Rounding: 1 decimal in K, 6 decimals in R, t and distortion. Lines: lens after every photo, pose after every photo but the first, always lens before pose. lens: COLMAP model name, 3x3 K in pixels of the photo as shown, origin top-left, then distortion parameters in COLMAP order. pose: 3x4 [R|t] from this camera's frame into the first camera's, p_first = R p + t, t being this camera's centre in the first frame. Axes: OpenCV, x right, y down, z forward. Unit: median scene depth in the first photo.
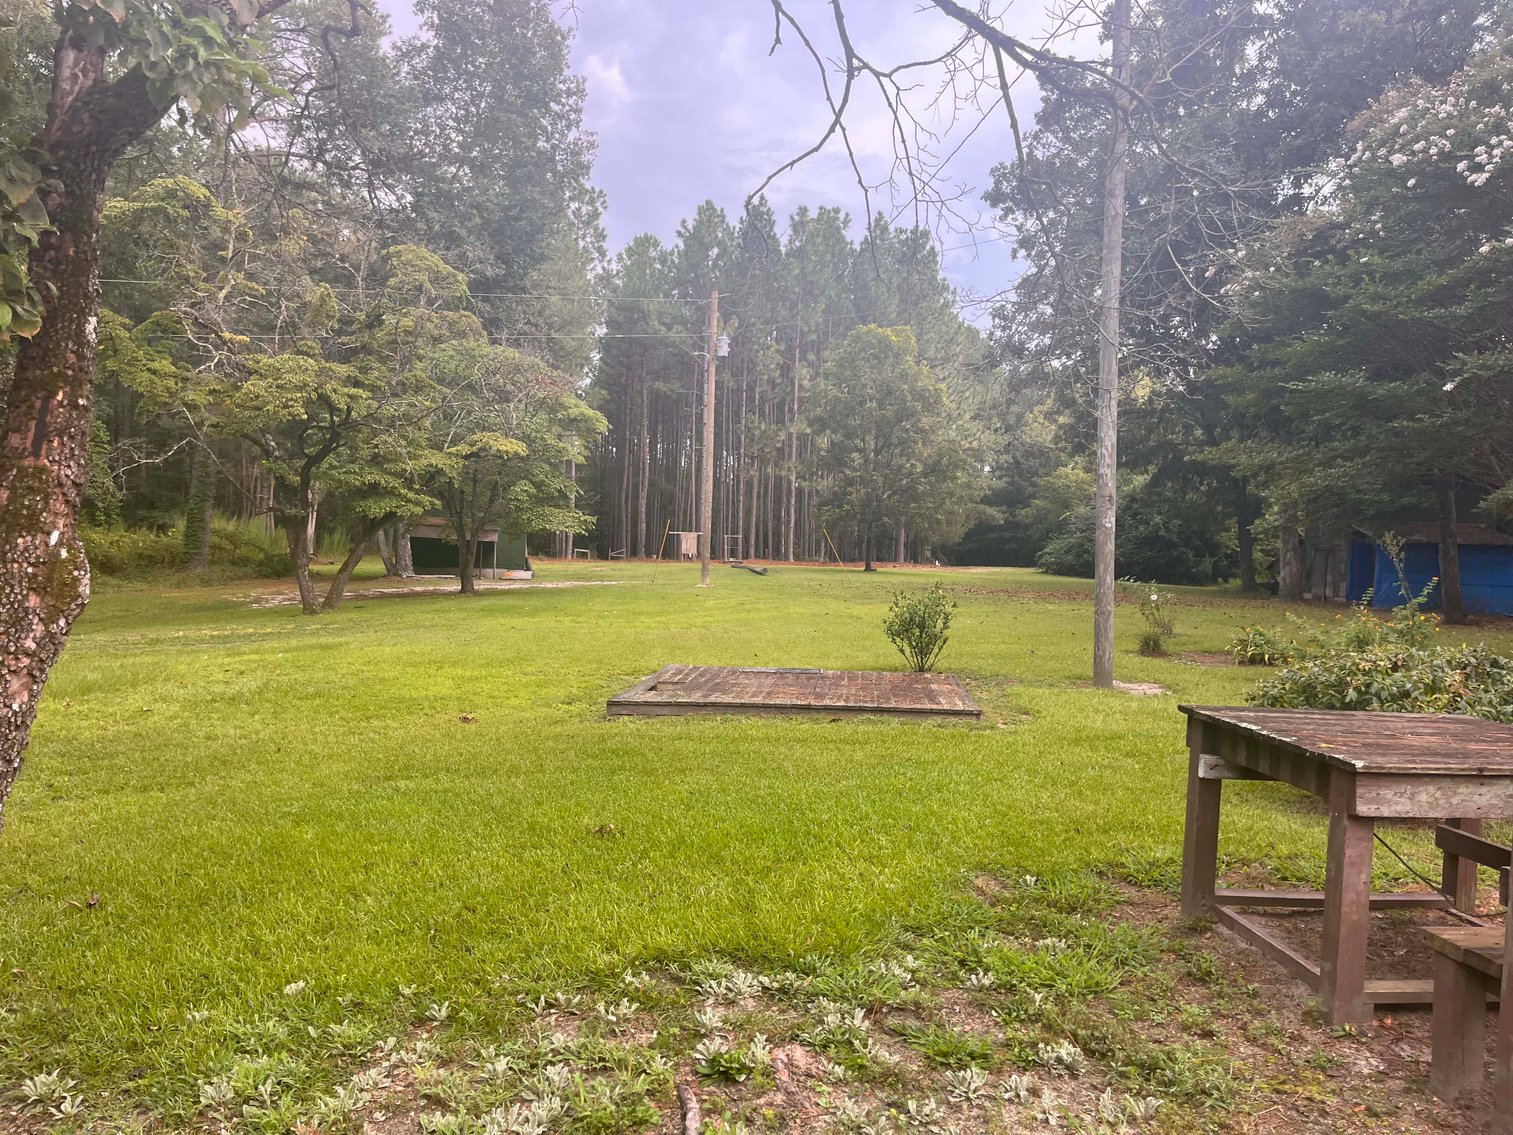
lens RADIAL K [[1139.7, 0, 756.7], [0, 1139.7, 553.9], [0, 0, 1]] dist [0.026645, -0.031081]
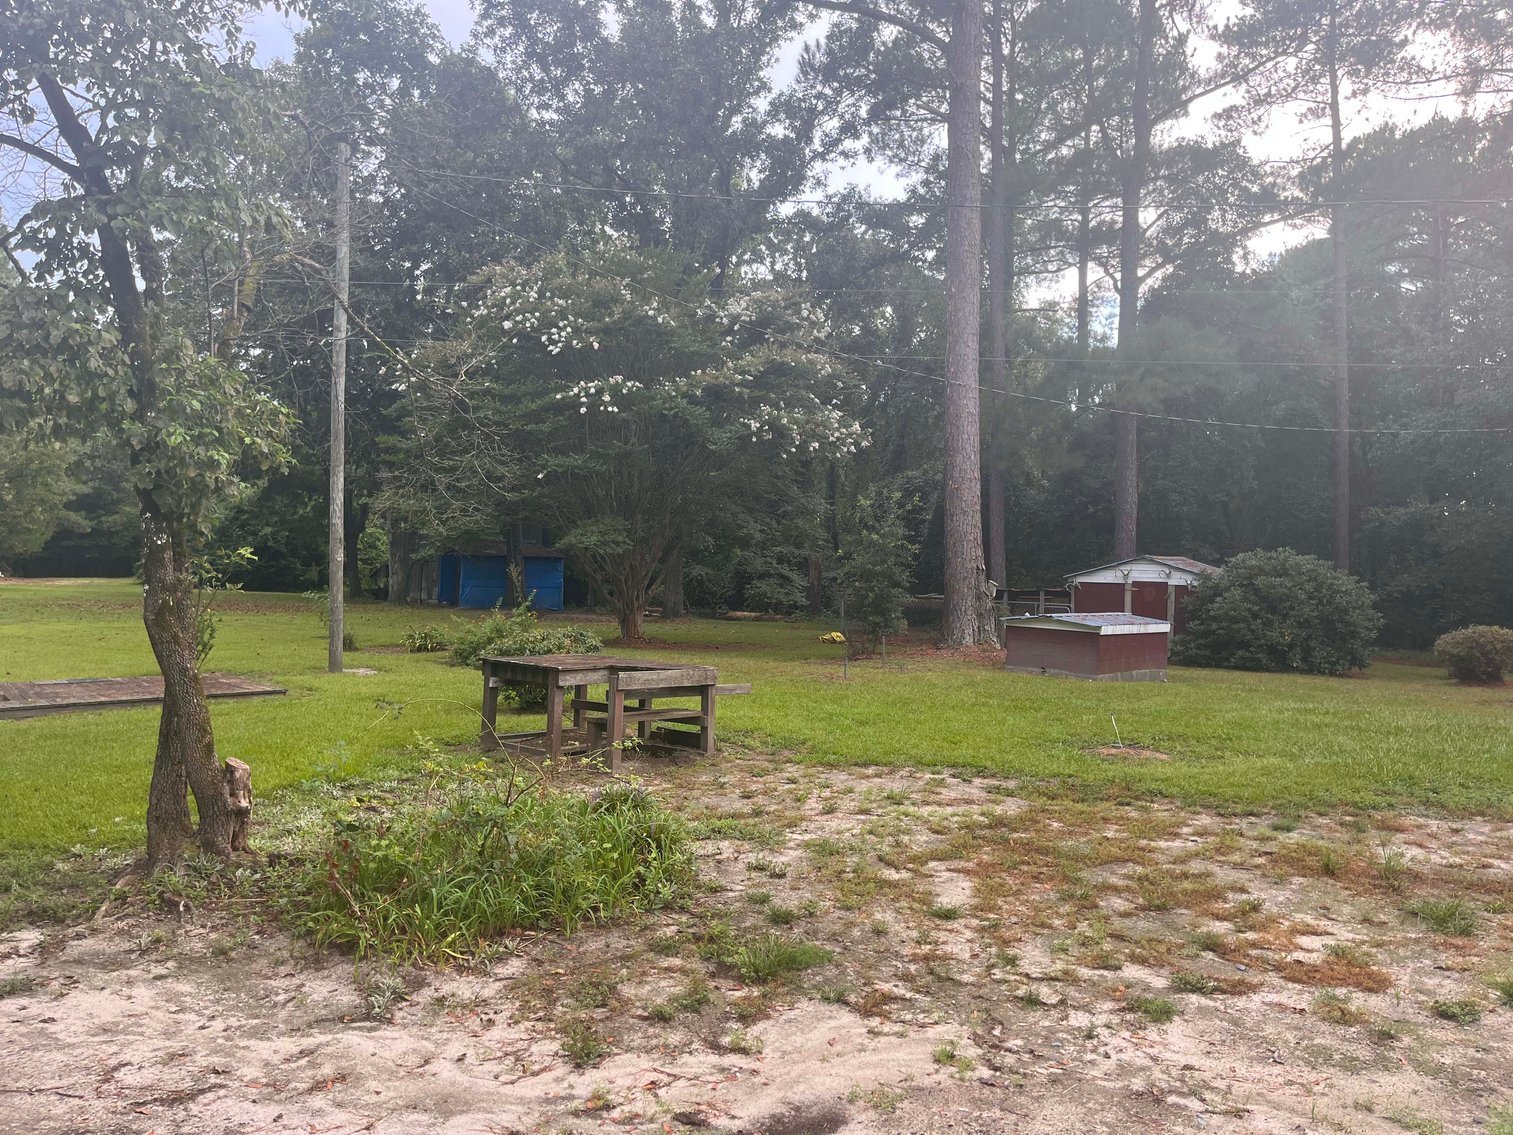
lens RADIAL K [[1139.7, 0, 758.5], [0, 1139.7, 562.6], [0, 0, 1]] dist [0.026645, -0.031081]
pose [[0.717144, -0.007753, 0.696882, -0.312239], [0.004744, 0.999969, 0.006242, -0.026630], [-0.696909, -0.001170, 0.717158, -0.393494]]
